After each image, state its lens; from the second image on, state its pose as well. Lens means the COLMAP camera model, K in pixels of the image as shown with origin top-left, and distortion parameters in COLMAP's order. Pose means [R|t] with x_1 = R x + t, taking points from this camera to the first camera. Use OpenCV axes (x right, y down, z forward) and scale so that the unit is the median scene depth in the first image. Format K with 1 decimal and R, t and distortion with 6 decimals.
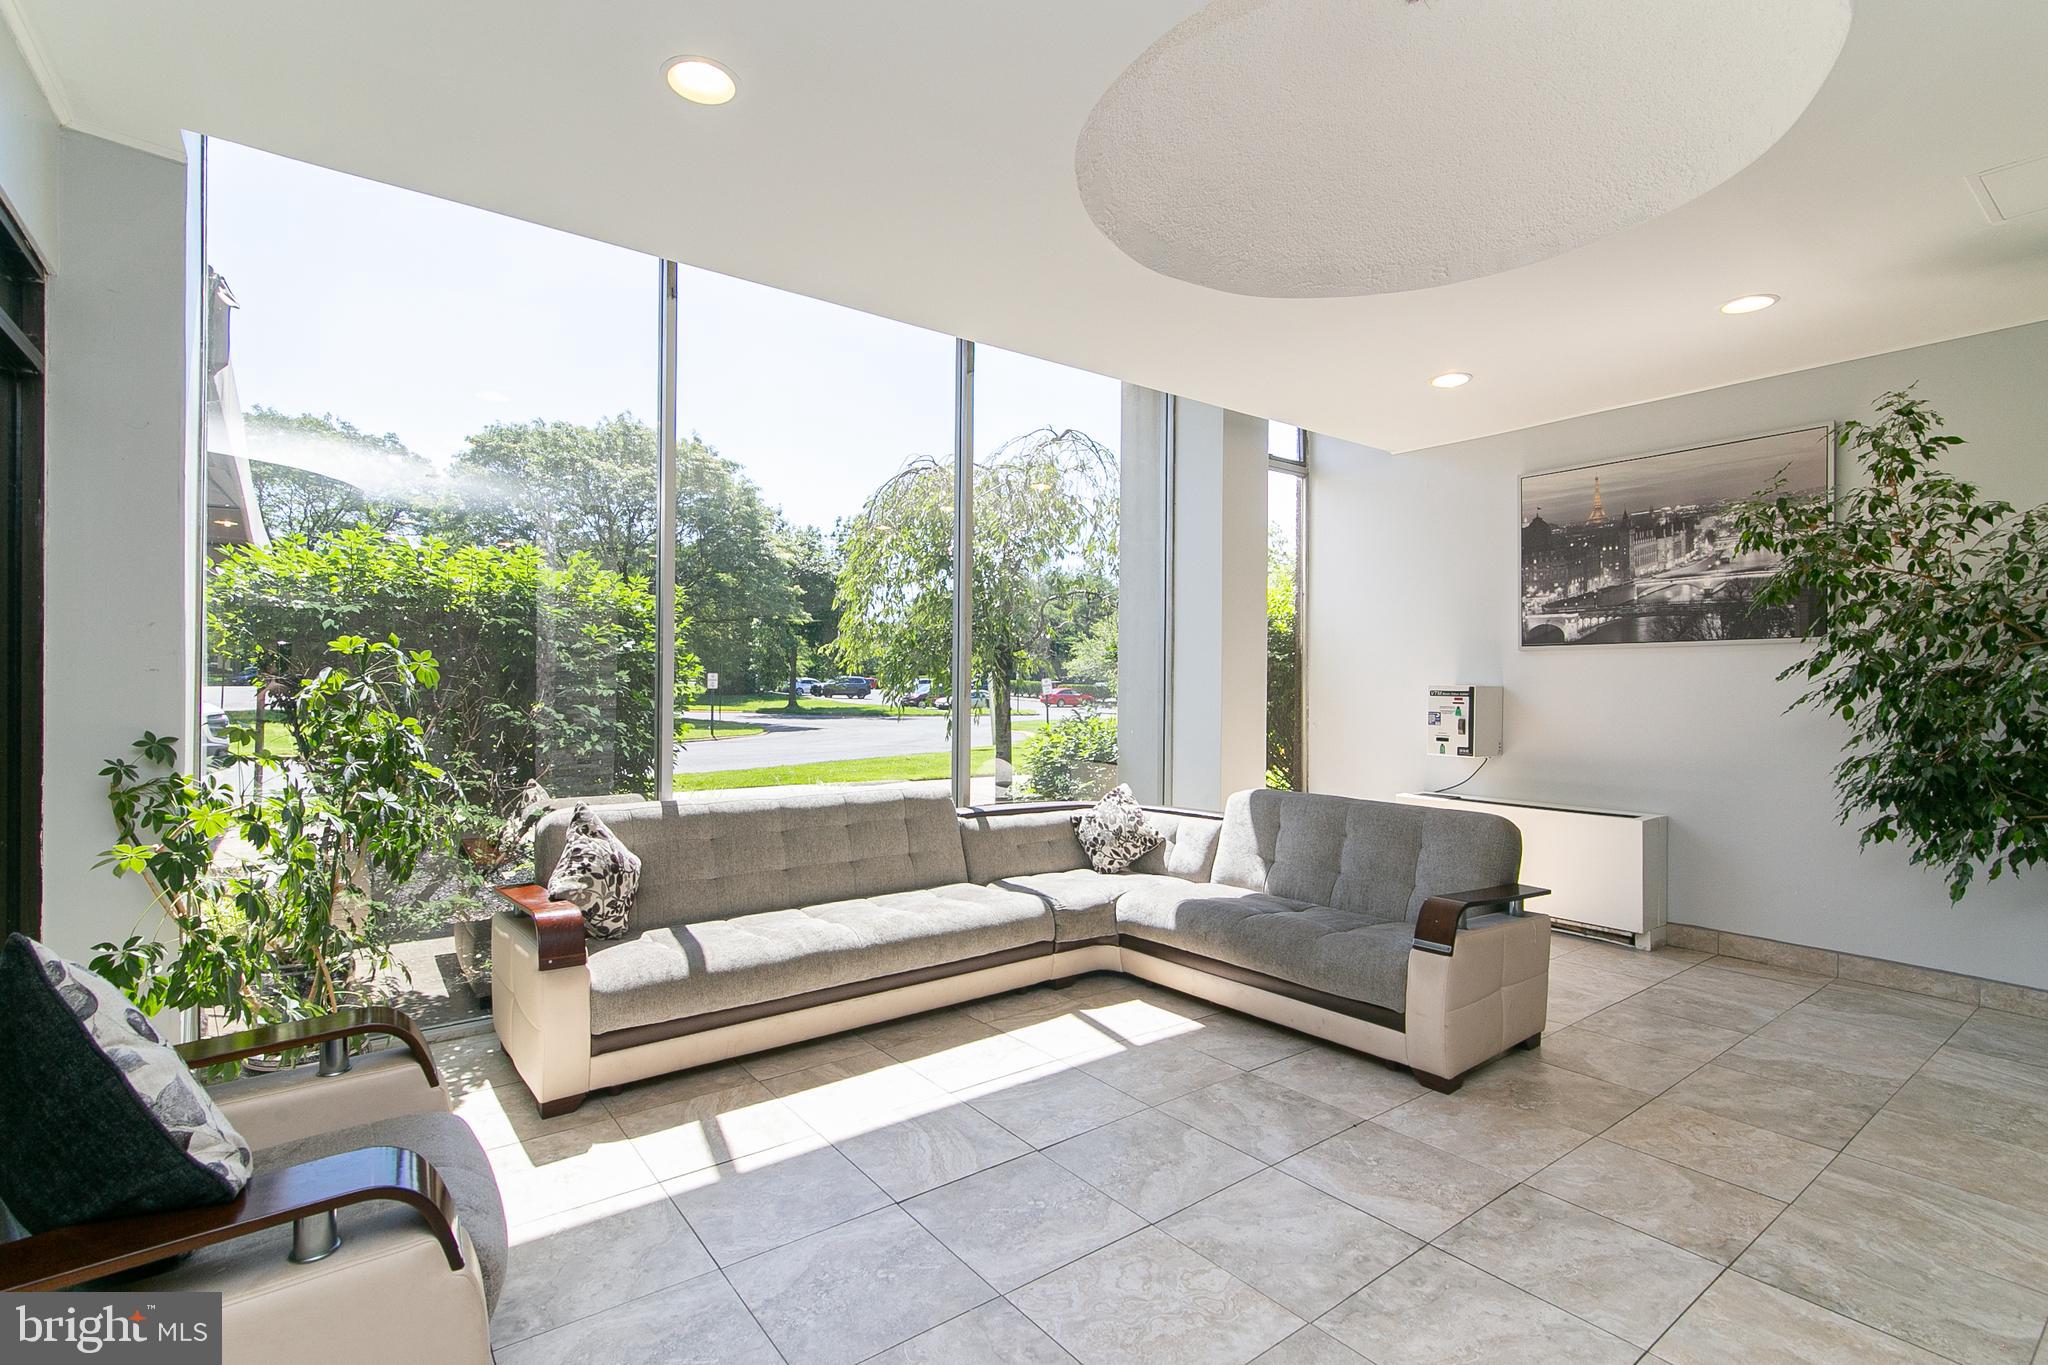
lens RADIAL K [[960.1, 0, 1022.9], [0, 960.1, 691.8], [0, 0, 1]] dist [-0.000708, 0.000048]
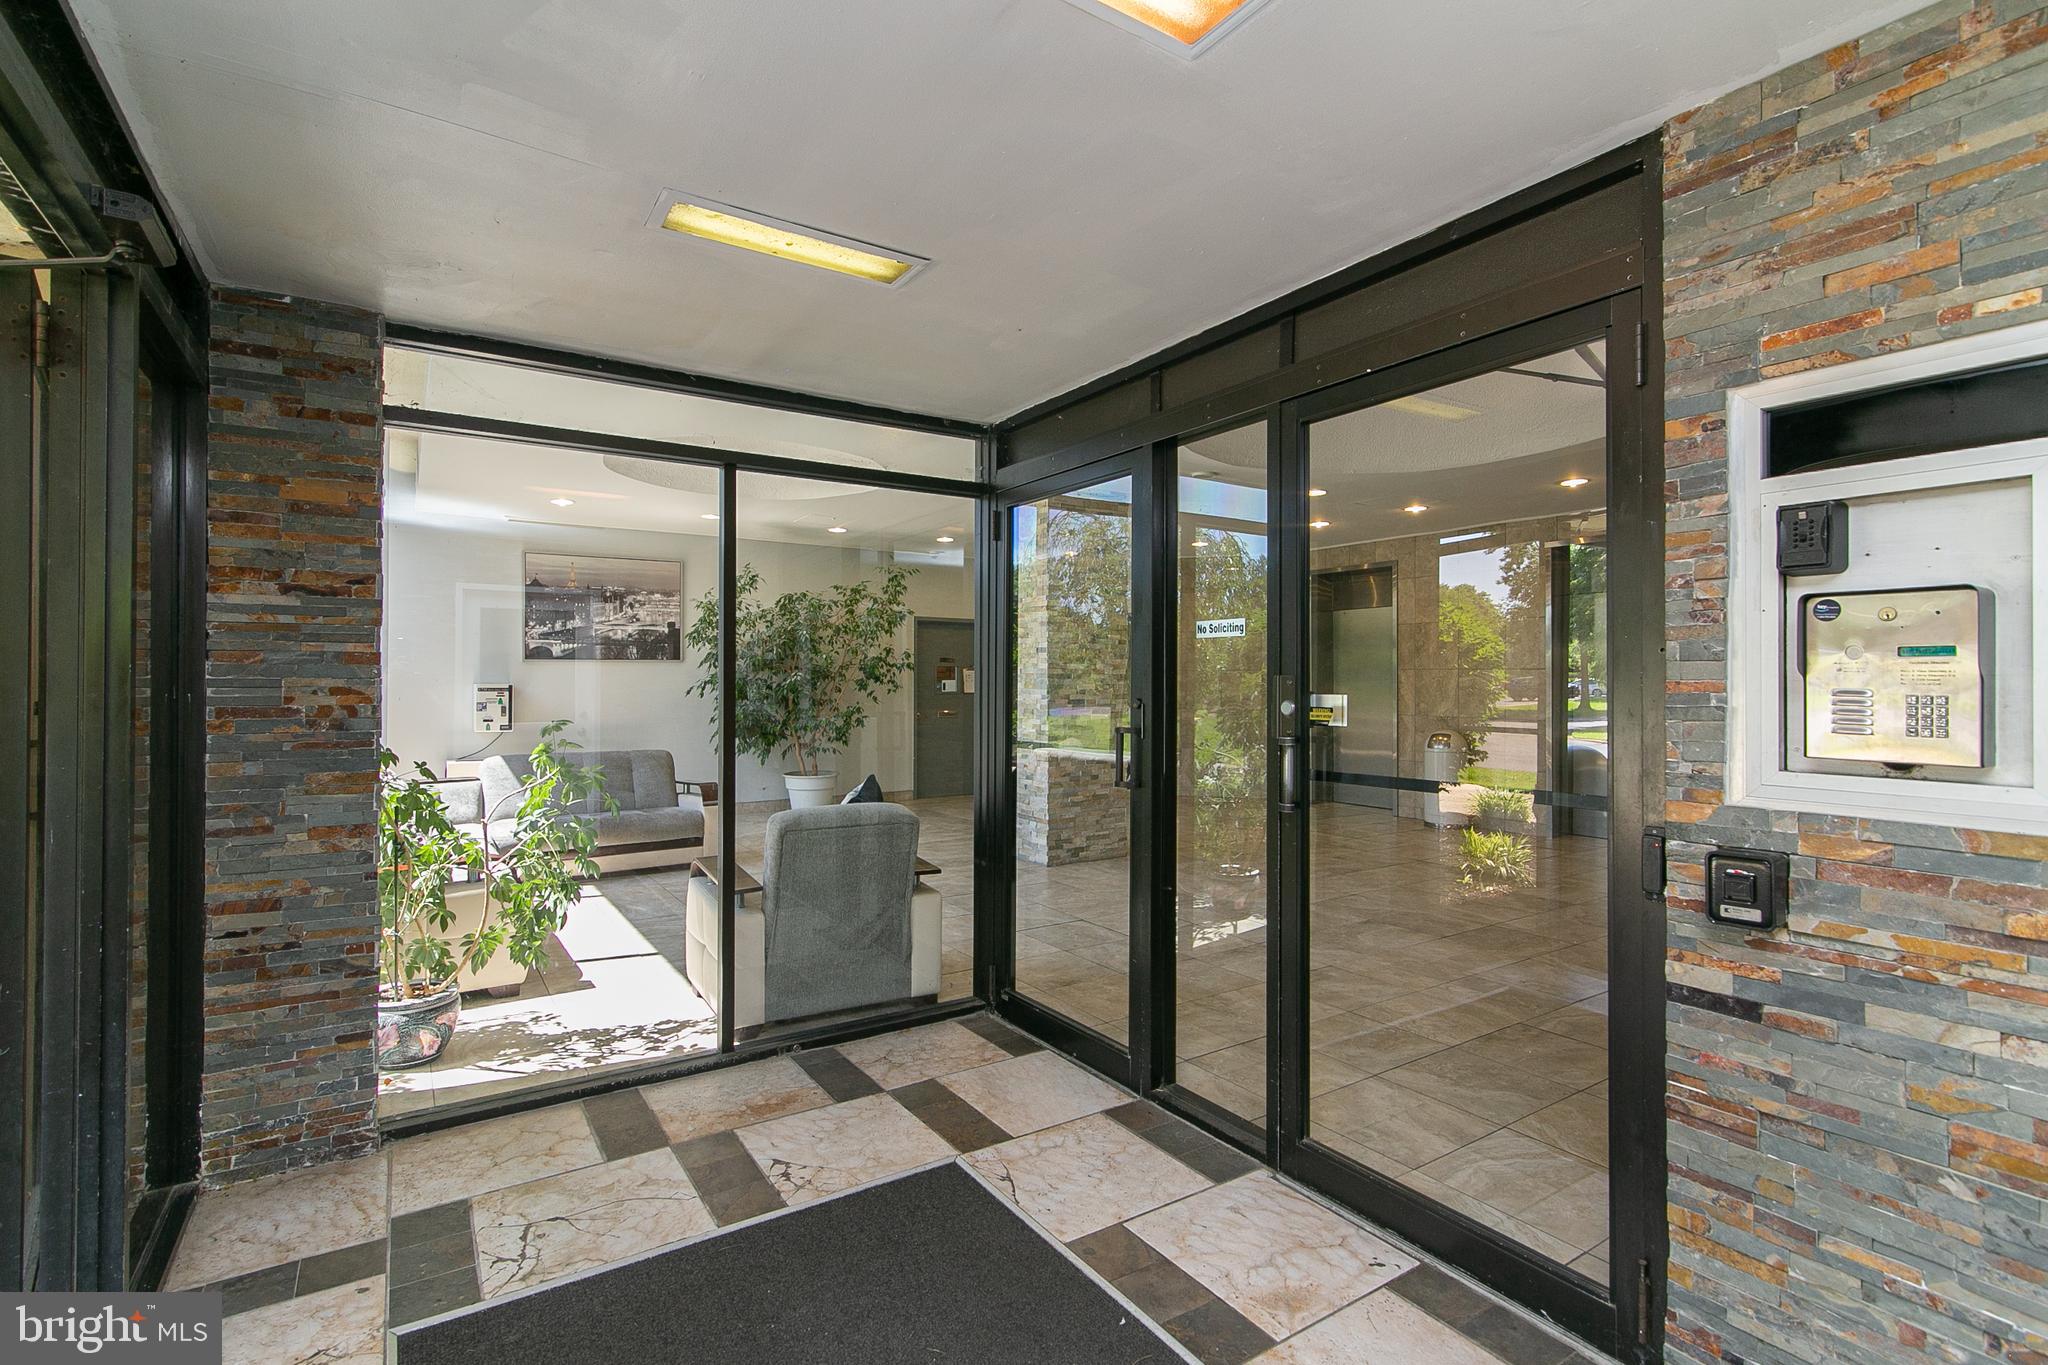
lens RADIAL K [[933.9, 0, 1029.1], [0, 933.9, 672.8], [0, 0, 1]] dist [0.000103, 0.000561]
pose [[0.061702, 0.003379, 0.998089, -1.035114], [0.006634, 0.999971, -0.003796, -0.014396], [-0.998073, 0.006855, 0.061678, 0.084019]]
